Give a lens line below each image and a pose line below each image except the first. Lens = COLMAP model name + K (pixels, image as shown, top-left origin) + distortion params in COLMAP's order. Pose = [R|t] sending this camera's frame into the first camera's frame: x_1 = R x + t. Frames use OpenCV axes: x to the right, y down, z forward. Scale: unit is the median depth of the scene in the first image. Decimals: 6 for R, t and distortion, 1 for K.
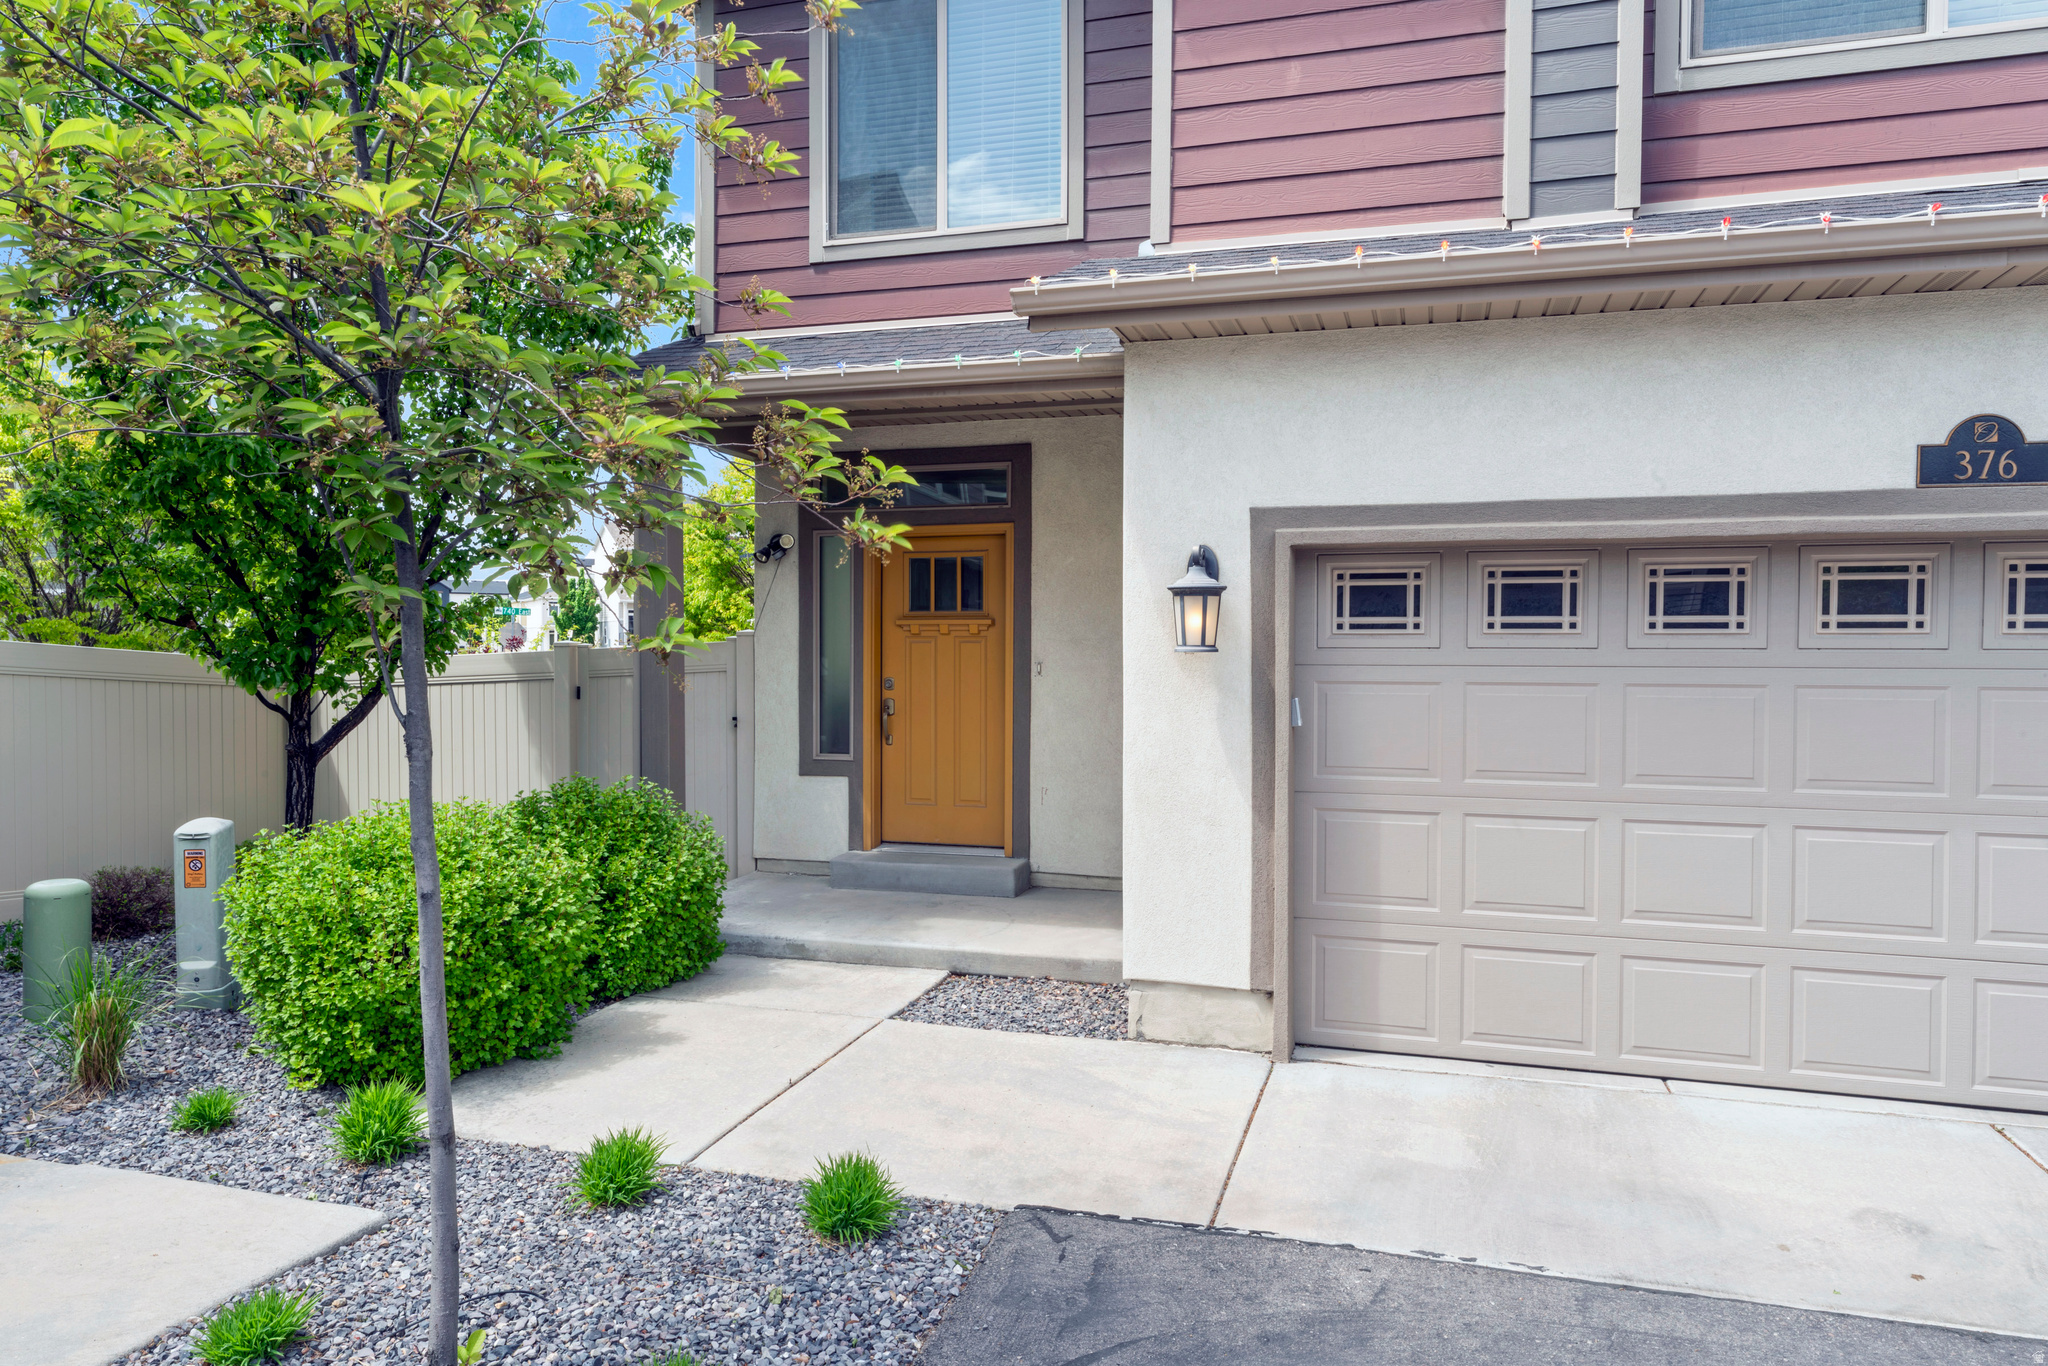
lens RADIAL K [[1317.8, 0, 1024.8], [0, 1317.8, 671.8], [0, 0, 1]] dist [0.000117, 0.001432]
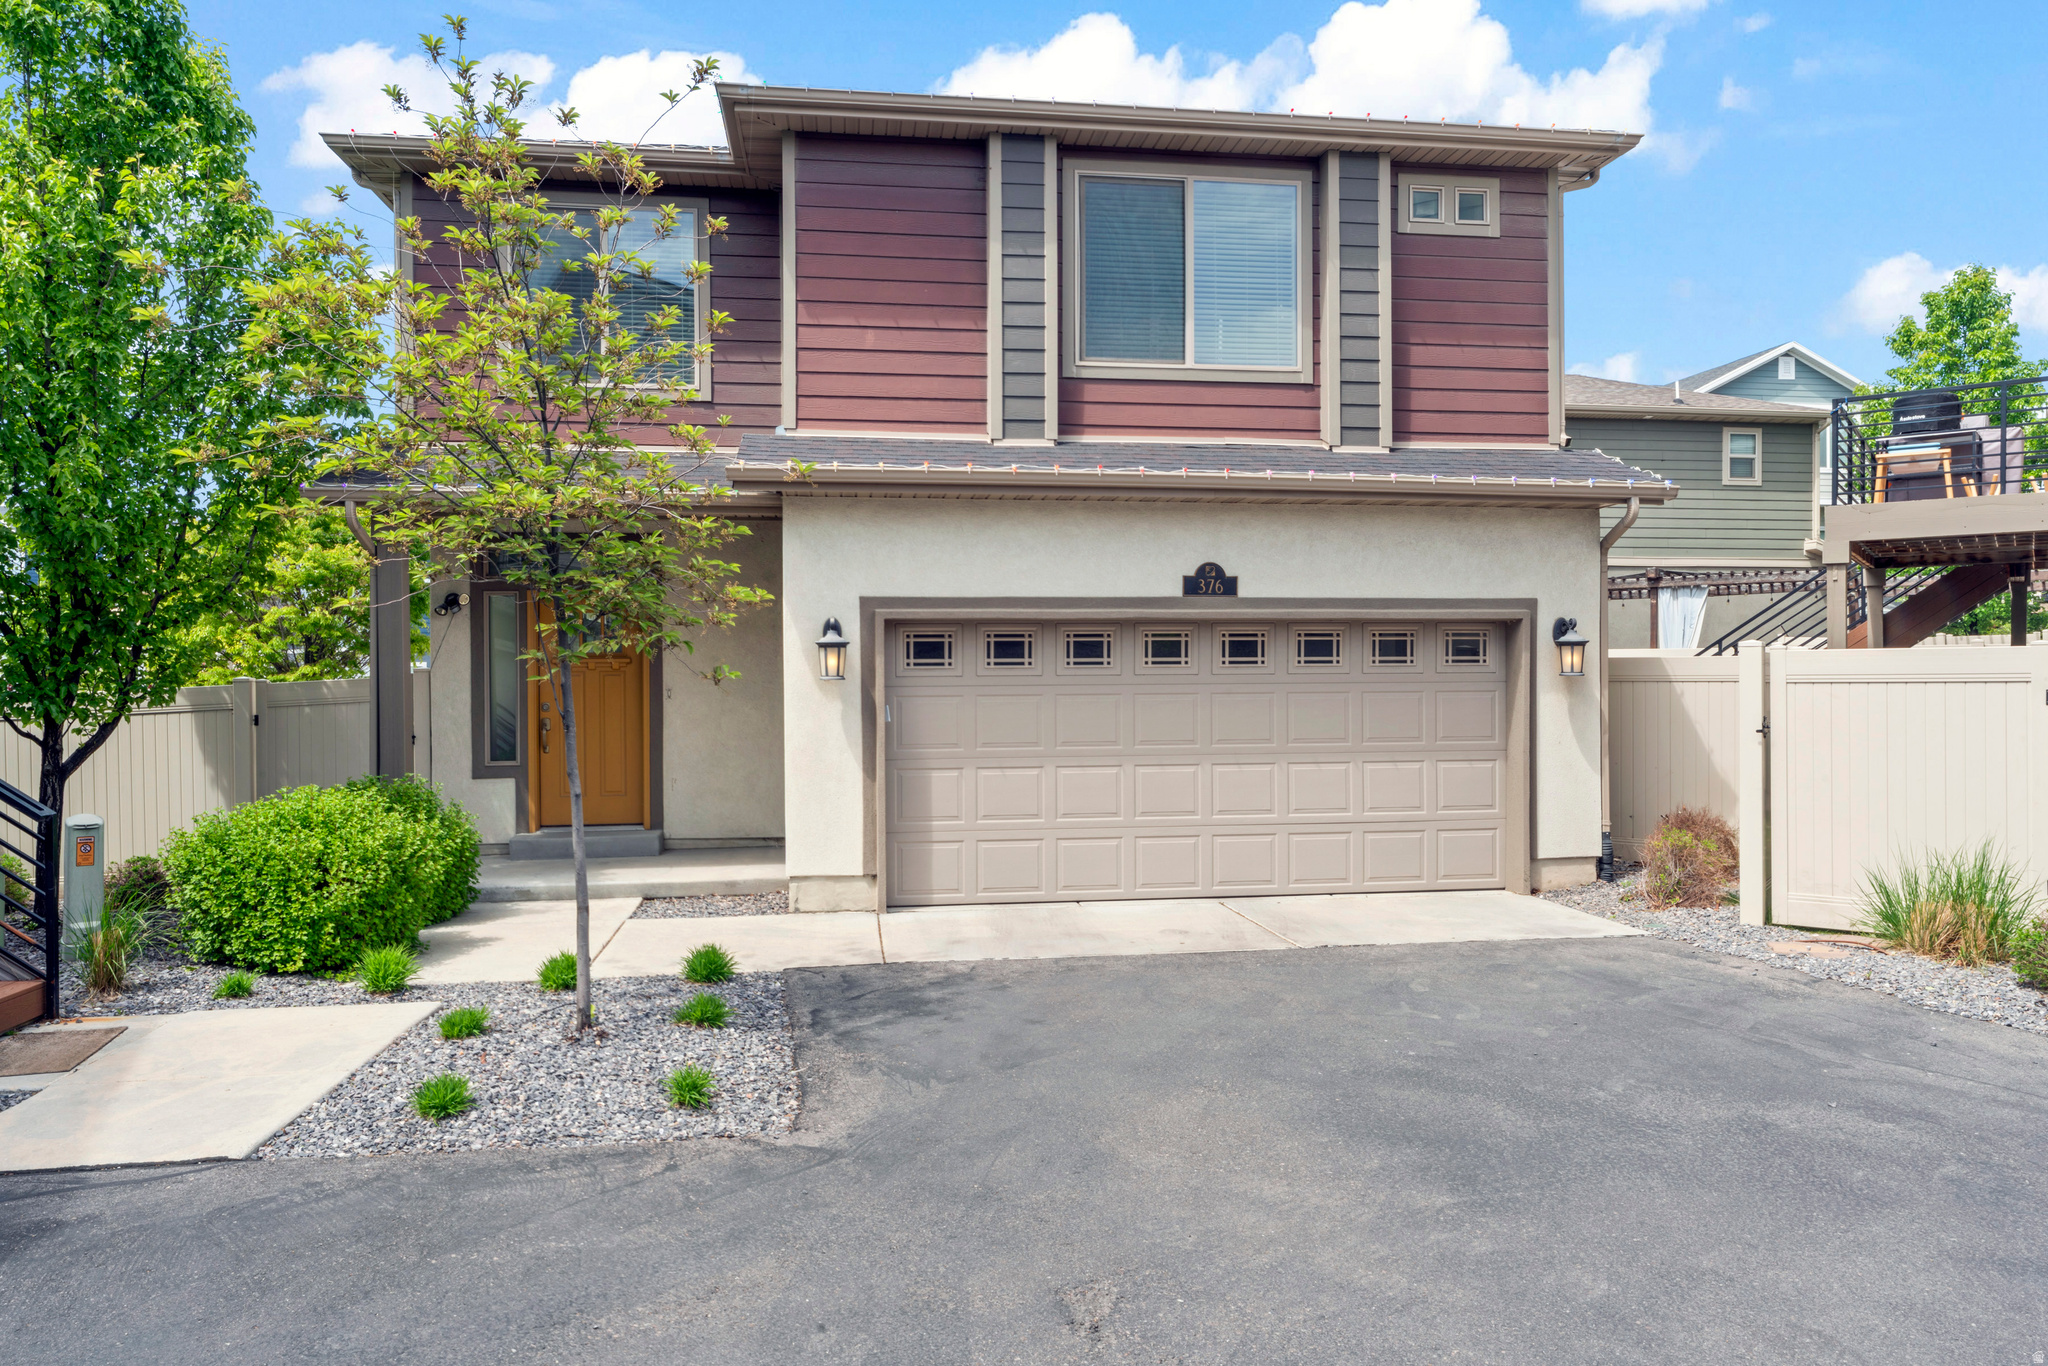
lens RADIAL K [[1317.8, 0, 1024.8], [0, 1317.8, 671.8], [0, 0, 1]] dist [0.000117, 0.001432]
pose [[0.905588, -0.007560, 0.424090, -0.364390], [0.017173, 0.999675, -0.018851, 0.011051], [-0.423810, 0.024354, 0.905424, -0.654261]]
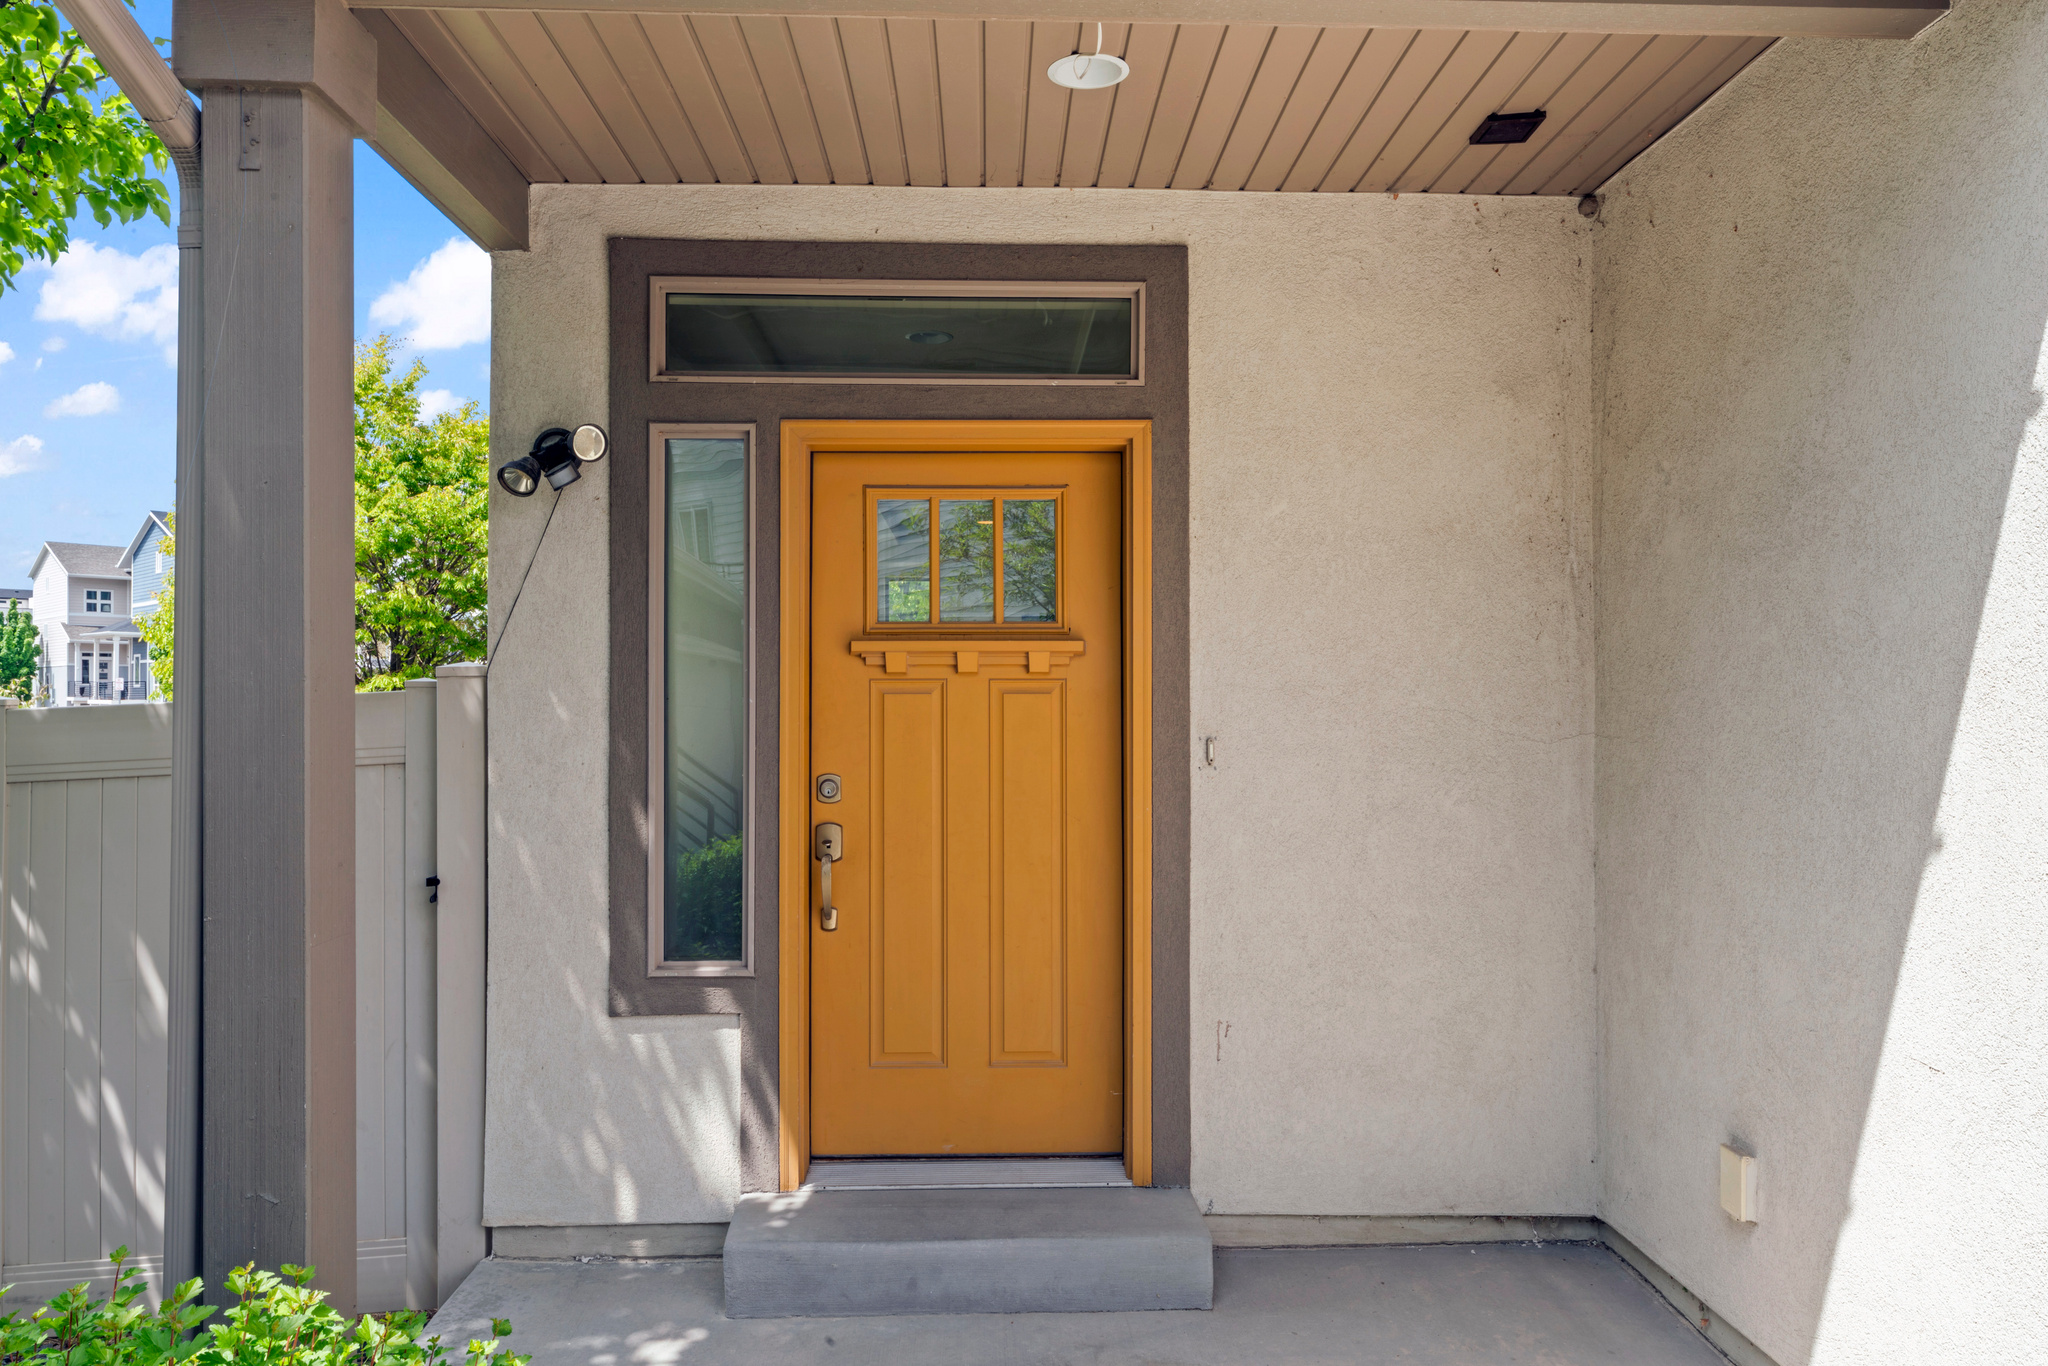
lens RADIAL K [[1345.0, 0, 1024.0], [0, 1345.0, 683.0], [0, 0, 1]] dist [0.001171, -0.000392]
pose [[0.949312, 0.002510, 0.314327, -0.288322], [0.006909, 0.999560, -0.028848, -0.019341], [-0.314261, 0.029558, 0.948876, 0.893561]]
